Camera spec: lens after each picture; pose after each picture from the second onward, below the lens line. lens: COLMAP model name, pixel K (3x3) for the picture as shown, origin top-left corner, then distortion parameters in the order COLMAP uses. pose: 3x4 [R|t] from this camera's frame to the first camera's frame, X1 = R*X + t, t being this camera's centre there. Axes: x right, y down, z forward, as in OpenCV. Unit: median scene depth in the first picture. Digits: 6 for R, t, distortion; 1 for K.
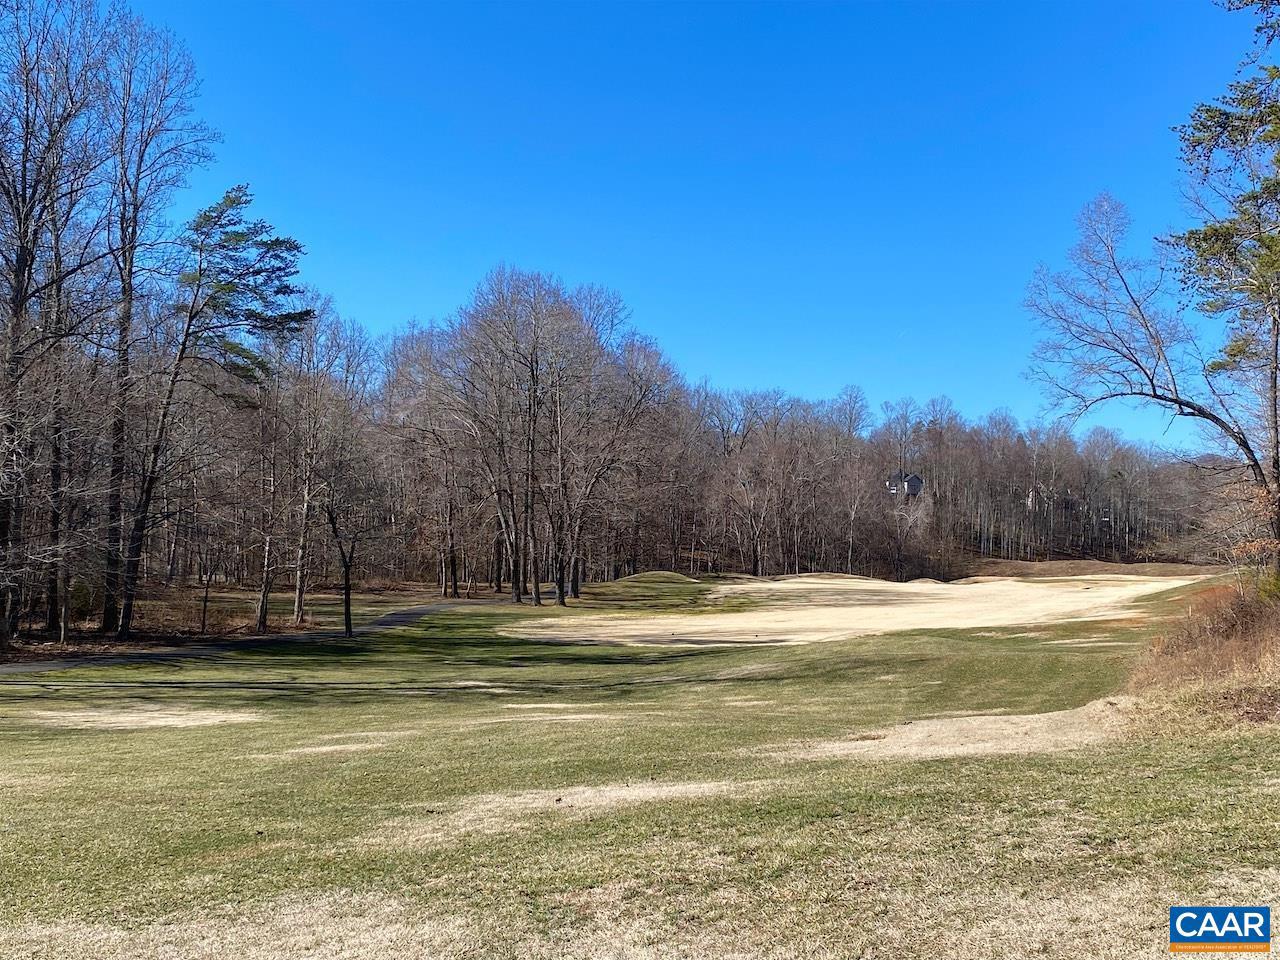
lens RADIAL K [[1461.1, 0, 640.0], [0, 1461.1, 480.0], [0, 0, 1]] dist [0.078370, -0.032905]
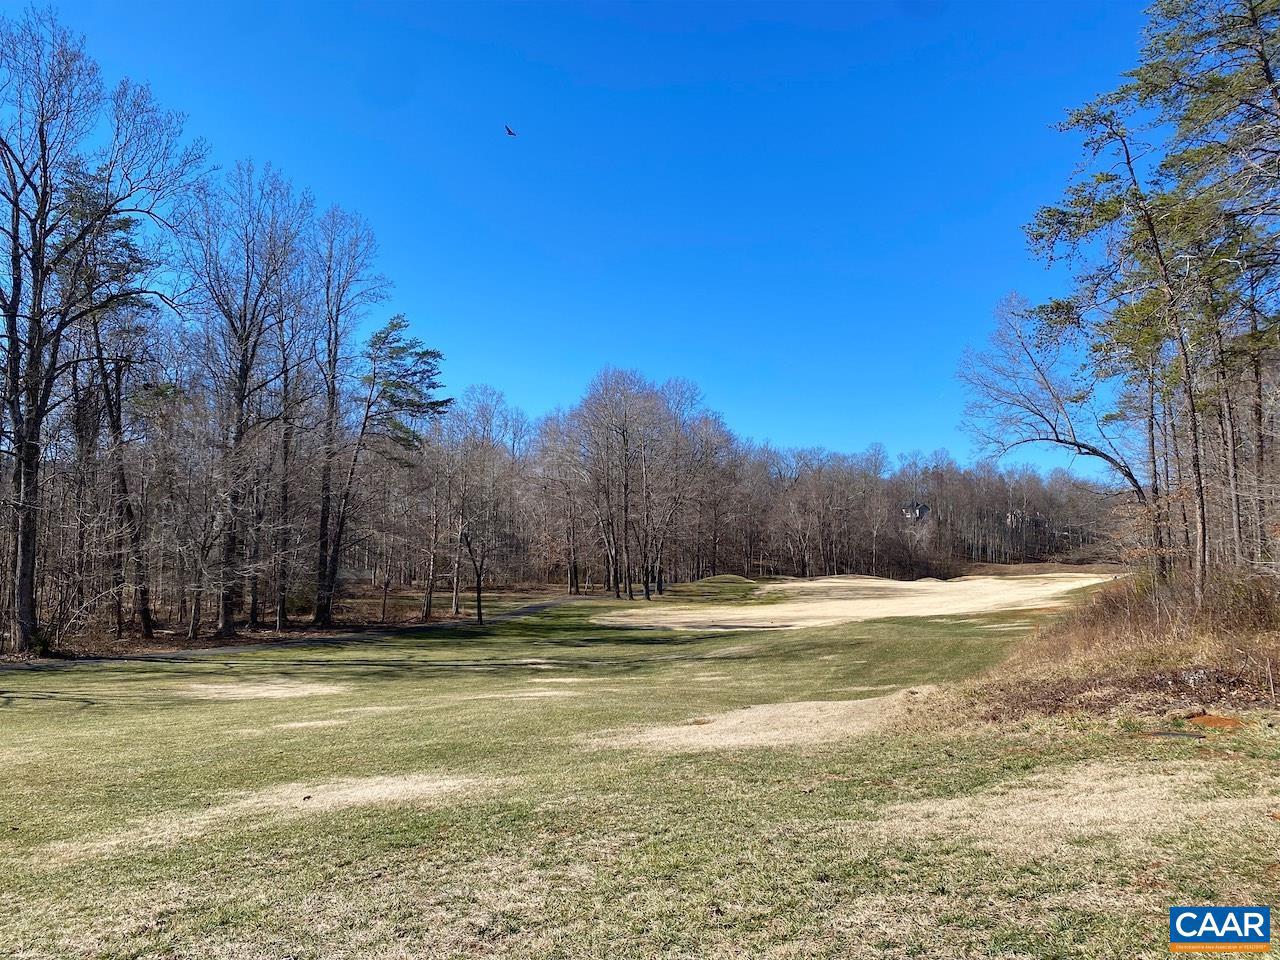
lens RADIAL K [[967.0, 0, 640.0], [0, 967.0, 480.0], [0, 0, 1]] dist [0.053440, -0.002692]
pose [[0.992380, -0.023414, -0.120968, 0.074274], [0.019281, 0.999193, -0.035223, 0.002209], [0.121695, 0.032622, 0.992031, 0.074504]]
